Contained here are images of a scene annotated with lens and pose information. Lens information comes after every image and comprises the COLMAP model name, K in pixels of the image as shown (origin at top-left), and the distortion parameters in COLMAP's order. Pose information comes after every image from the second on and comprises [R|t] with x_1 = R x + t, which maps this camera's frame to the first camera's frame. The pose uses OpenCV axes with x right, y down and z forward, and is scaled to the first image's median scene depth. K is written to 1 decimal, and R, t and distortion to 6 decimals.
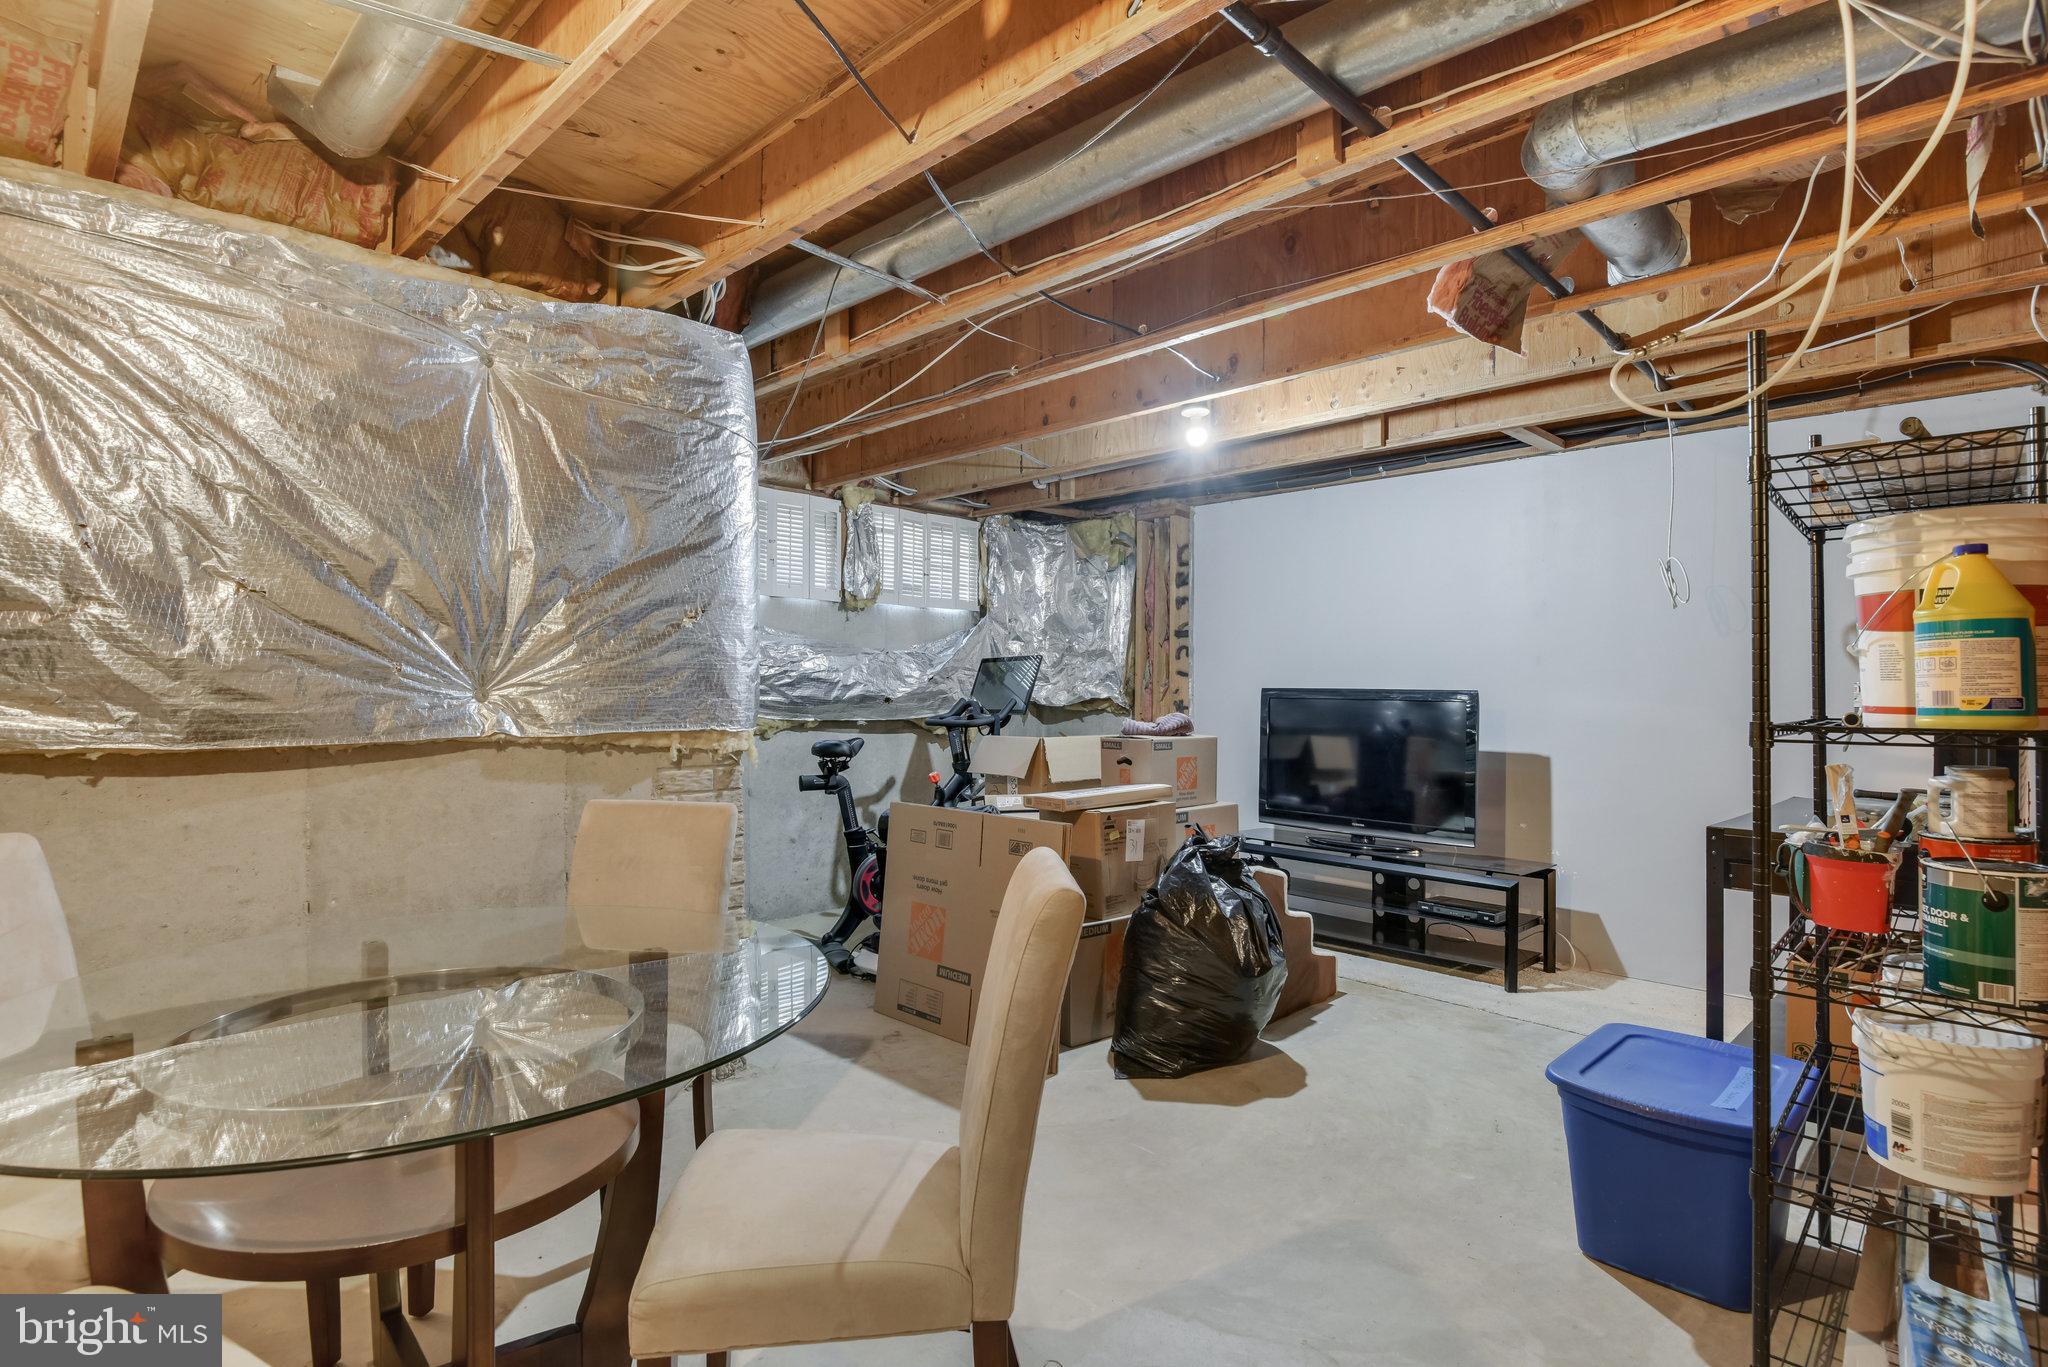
lens RADIAL K [[1019.2, 0, 1016.6], [0, 1019.2, 680.8], [0, 0, 1]] dist [-0.006349, -0.004122]
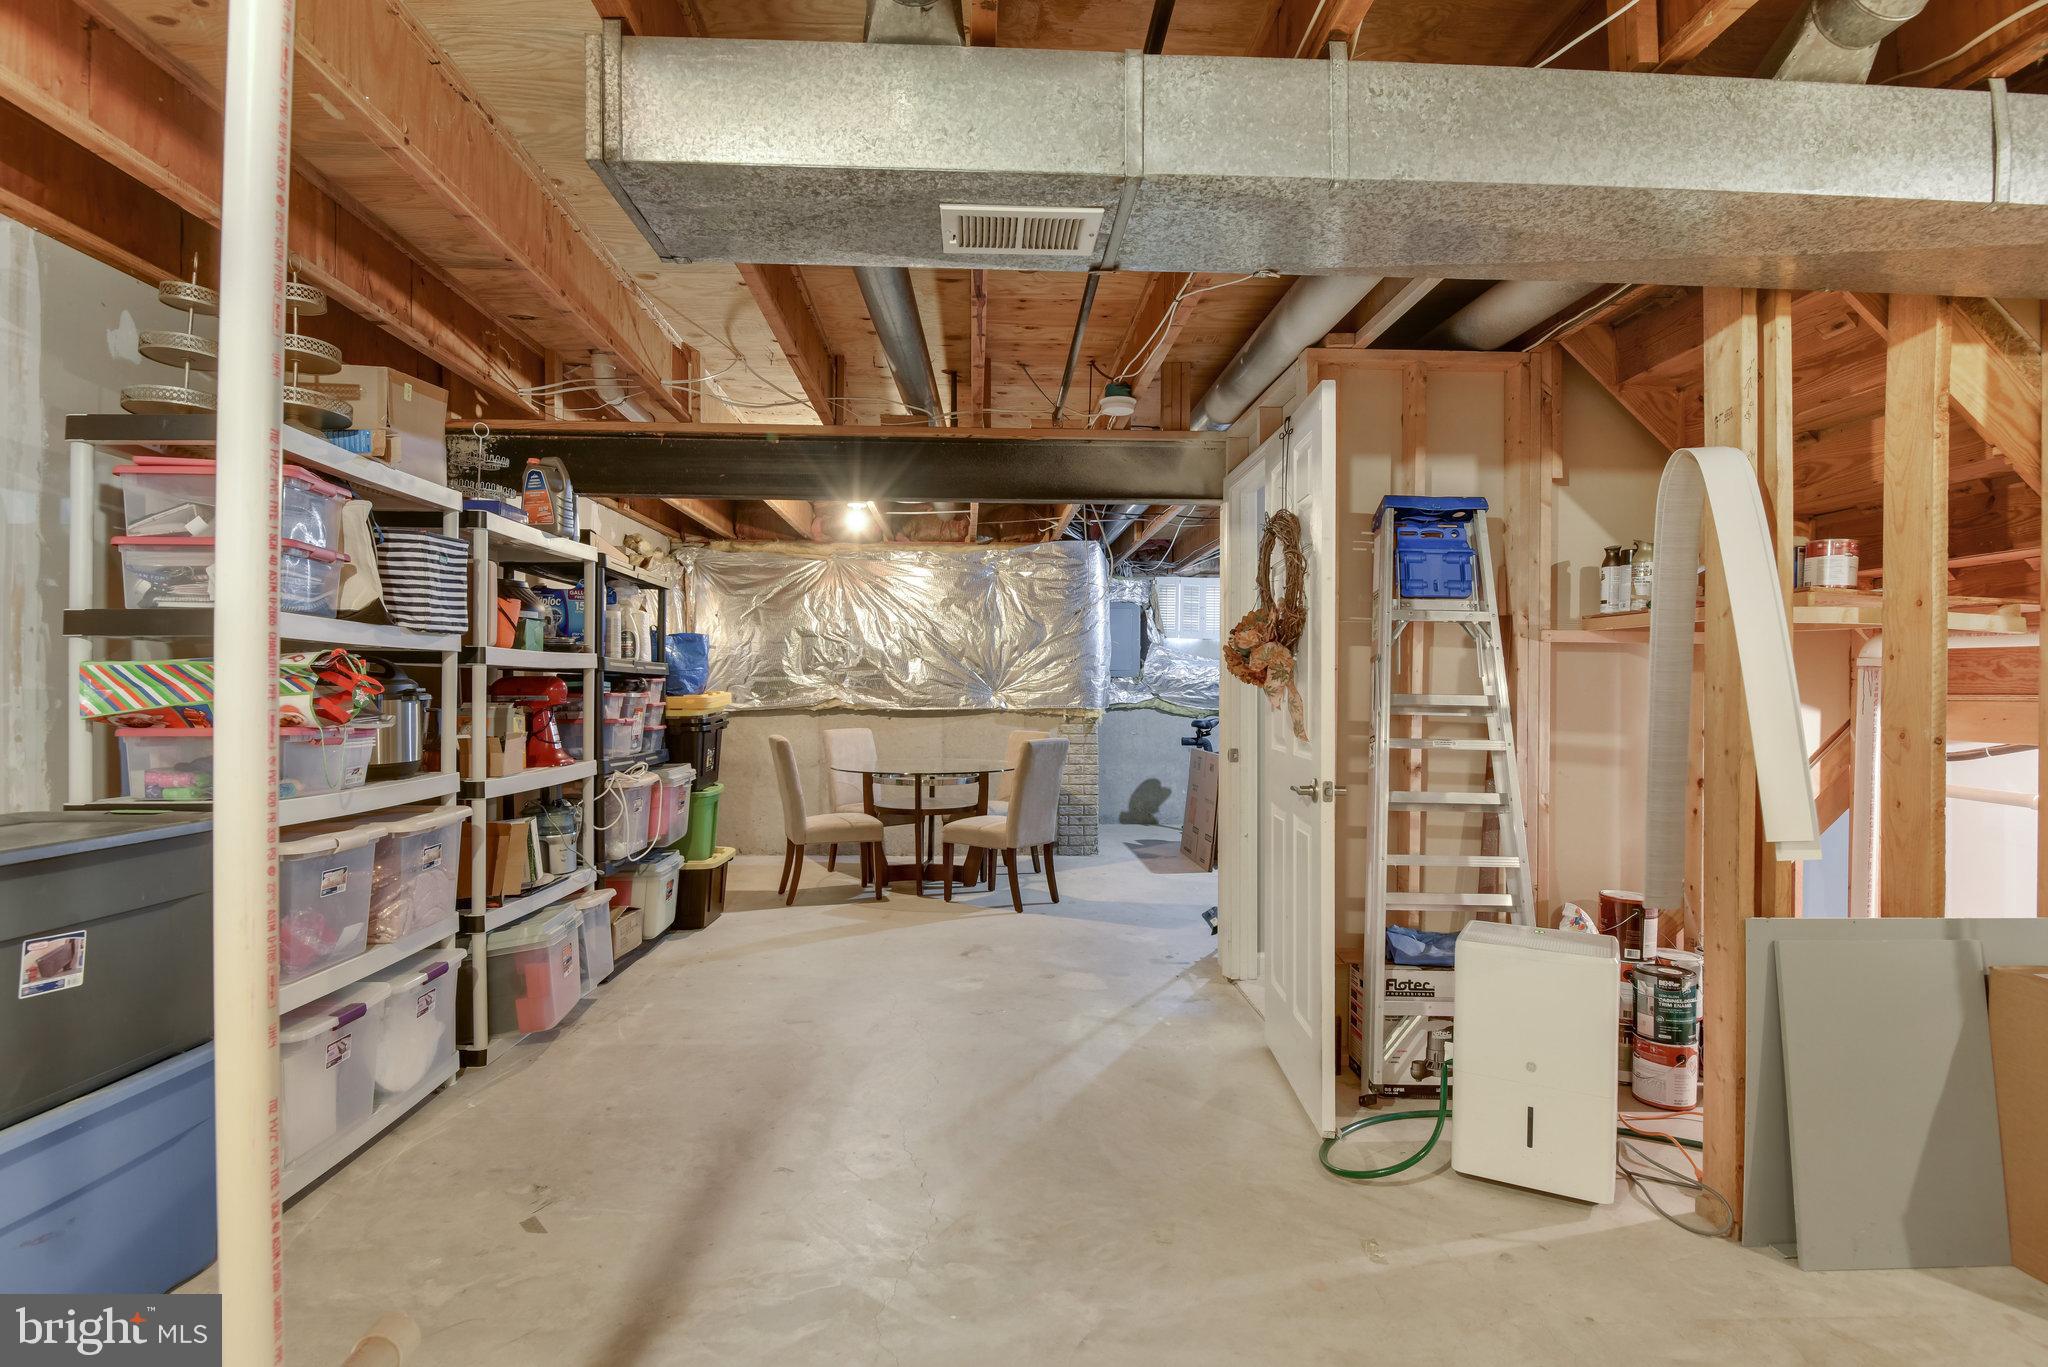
lens RADIAL K [[1019.2, 0, 1026.5], [0, 1019.2, 691.8], [0, 0, 1]] dist [-0.006349, -0.004122]
pose [[0.737818, -0.004628, -0.674984, 1.393078], [0.007898, 0.999967, 0.001776, 0.004000], [0.674954, -0.006641, 0.737830, -0.981280]]
